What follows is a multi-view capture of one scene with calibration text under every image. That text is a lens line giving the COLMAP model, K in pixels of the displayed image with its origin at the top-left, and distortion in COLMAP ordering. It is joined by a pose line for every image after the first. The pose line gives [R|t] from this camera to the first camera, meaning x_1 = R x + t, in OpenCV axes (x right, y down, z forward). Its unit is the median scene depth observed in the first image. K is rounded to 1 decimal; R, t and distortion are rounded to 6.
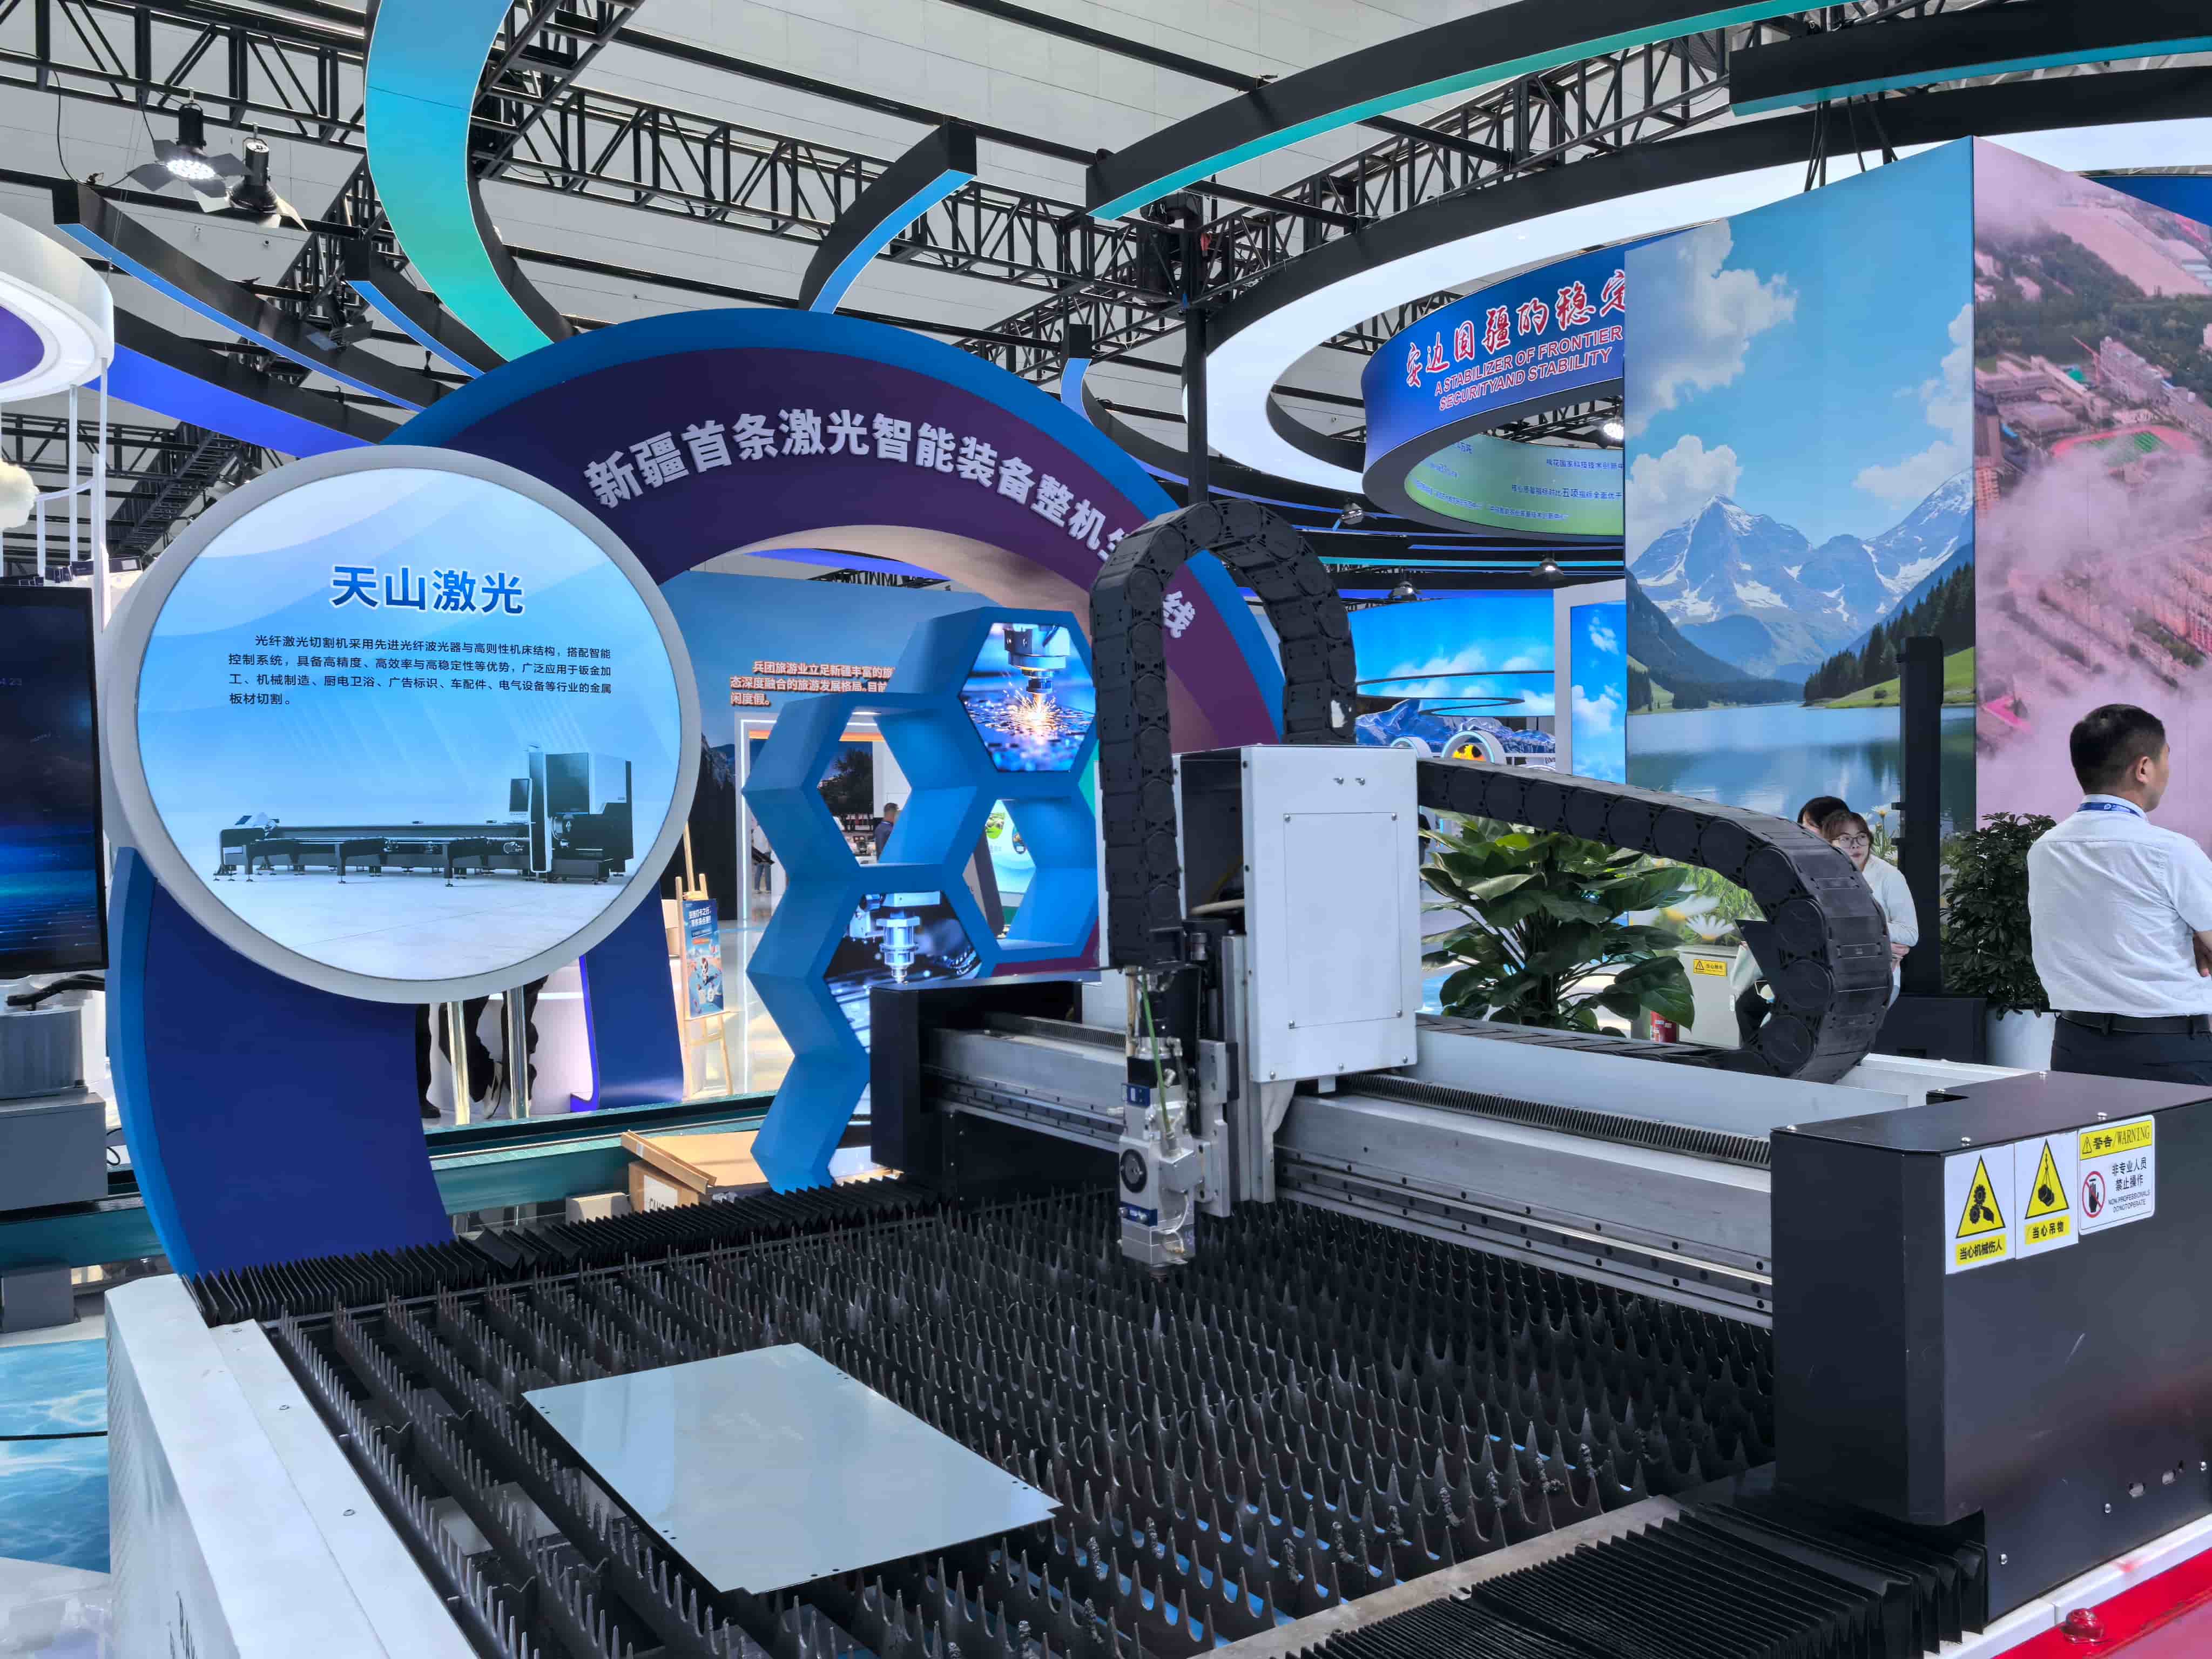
lens RADIAL K [[1726.8, 0, 1102.8], [0, 1726.8, 827.5], [0, 0, 1]] dist [-0.005635, -0.007115]
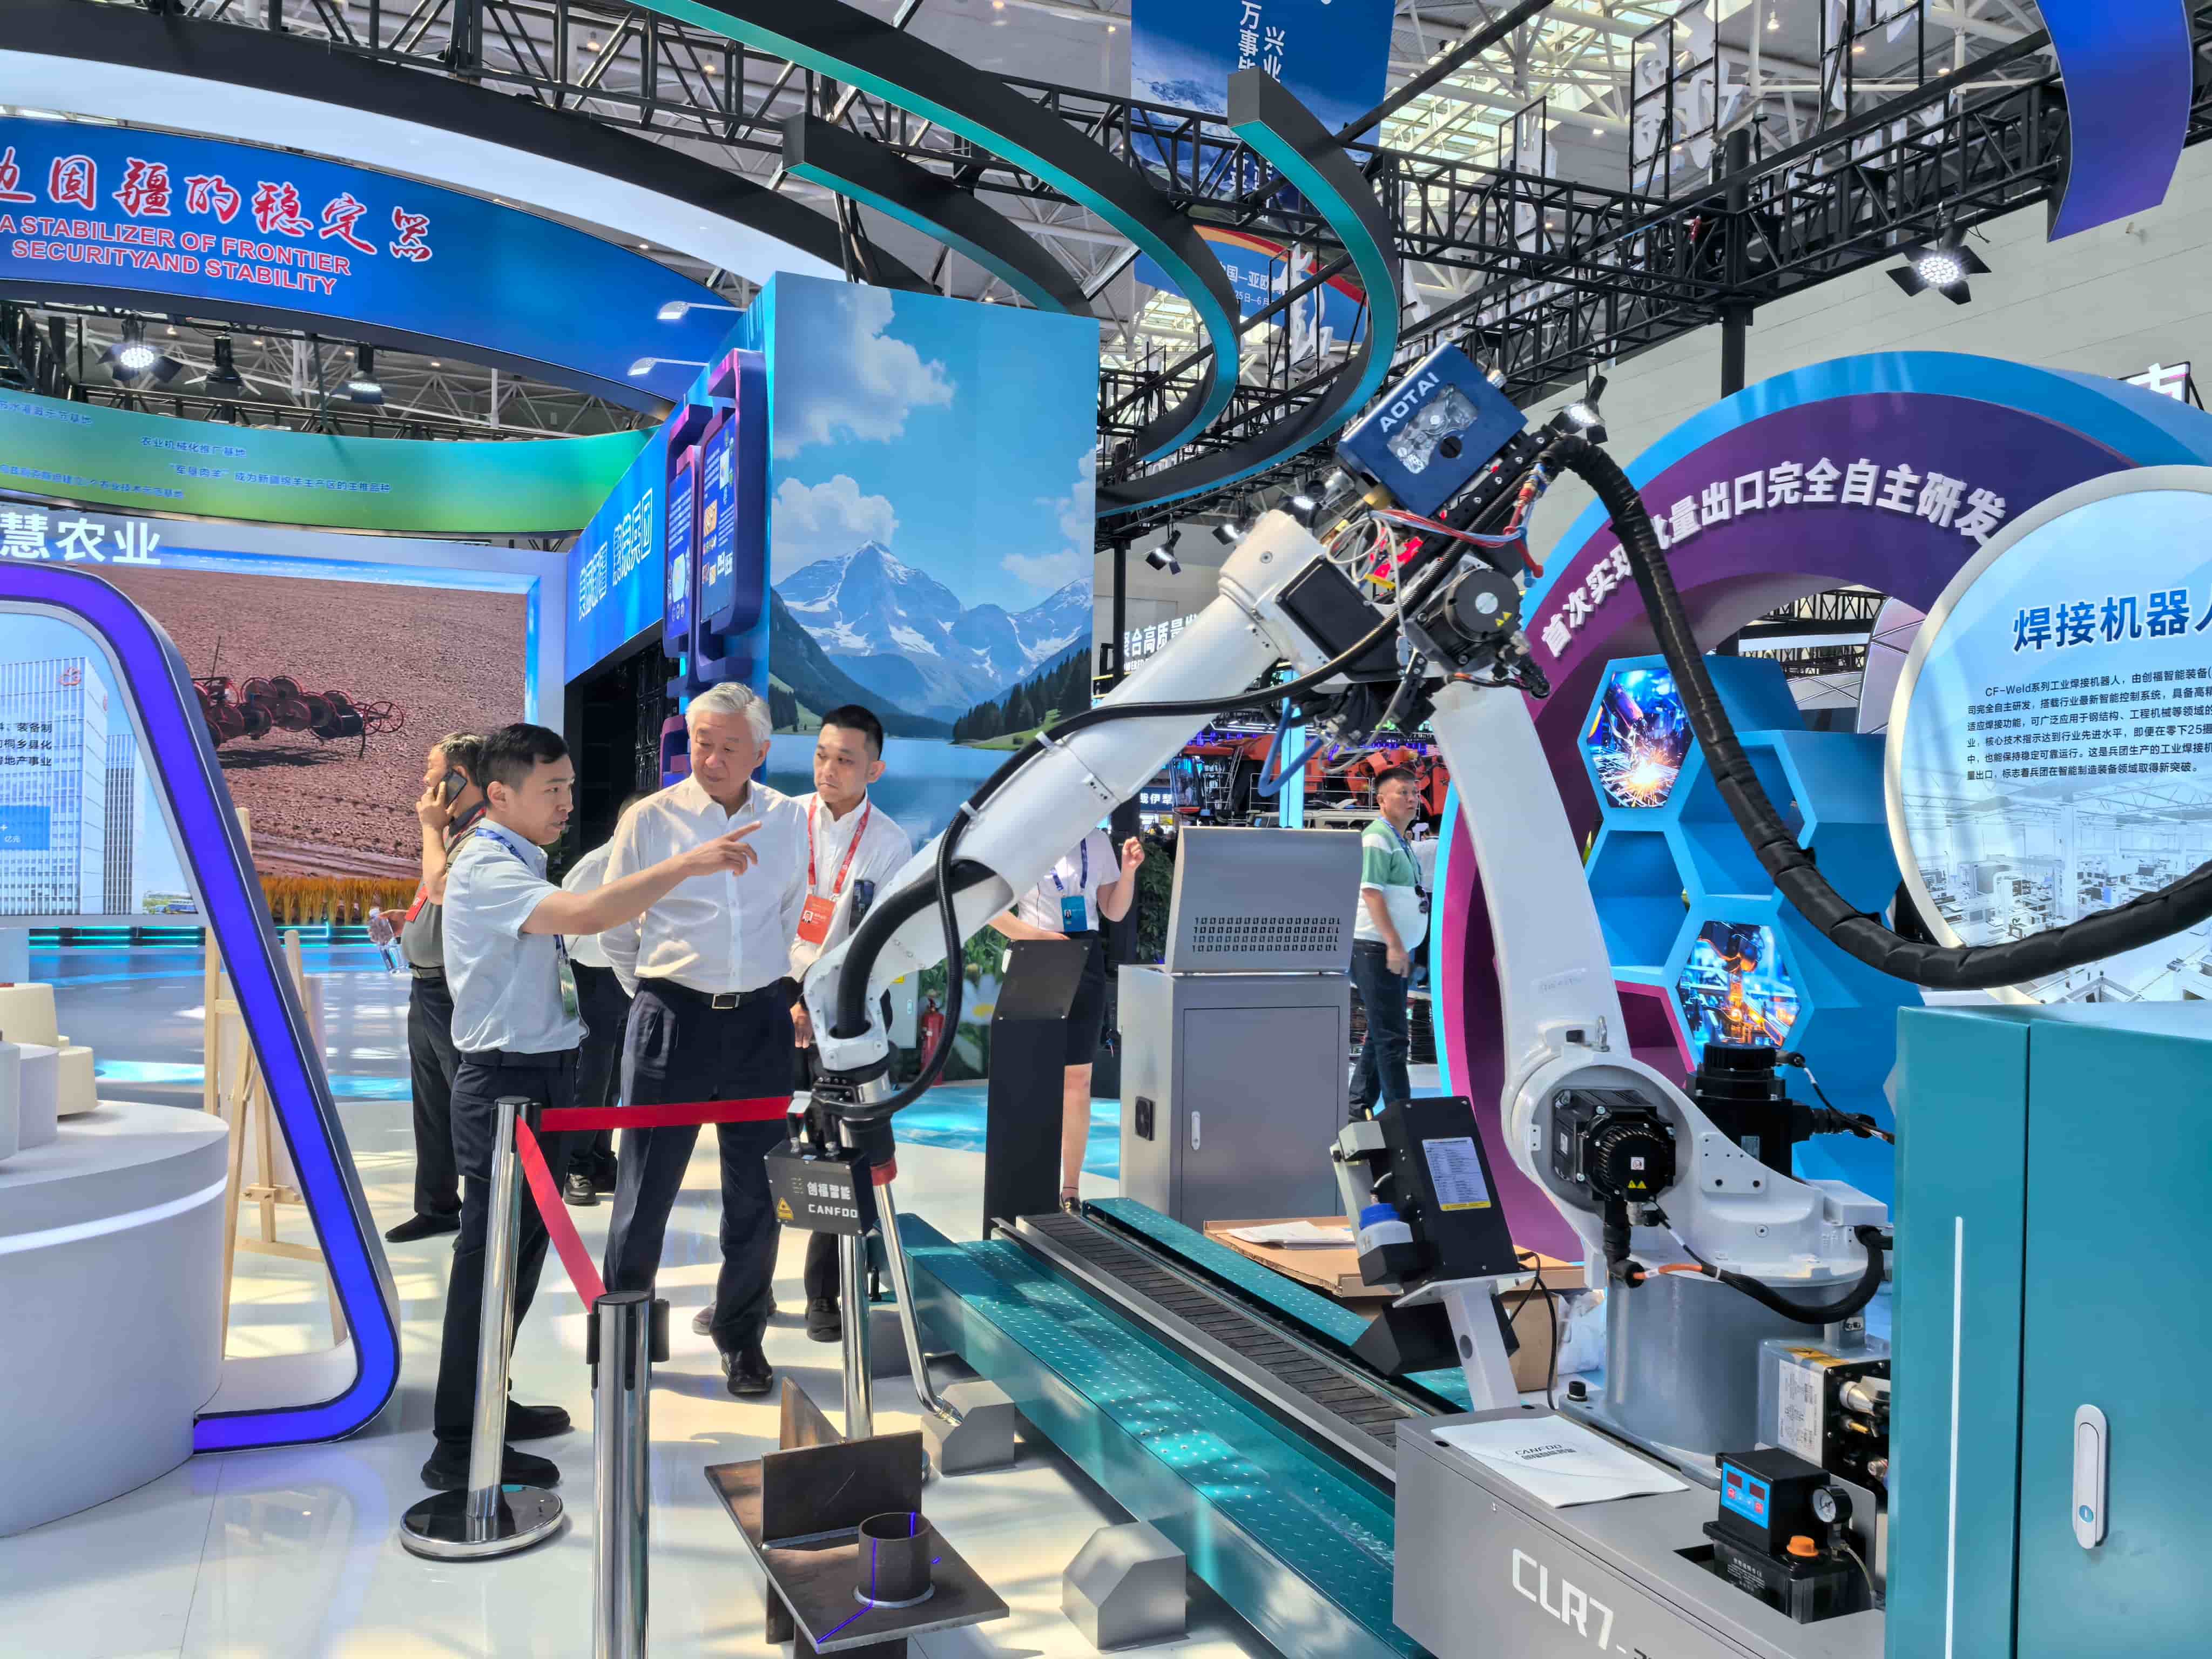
lens RADIAL K [[1726.8, 0, 1106.3], [0, 1726.8, 838.2], [0, 0, 1]] dist [-0.005635, -0.007115]
pose [[0.192235, 0.015464, 0.981227, -0.681102], [-0.021206, 0.999708, -0.011601, 0.003391], [-0.981120, -0.018577, 0.192507, 0.653296]]
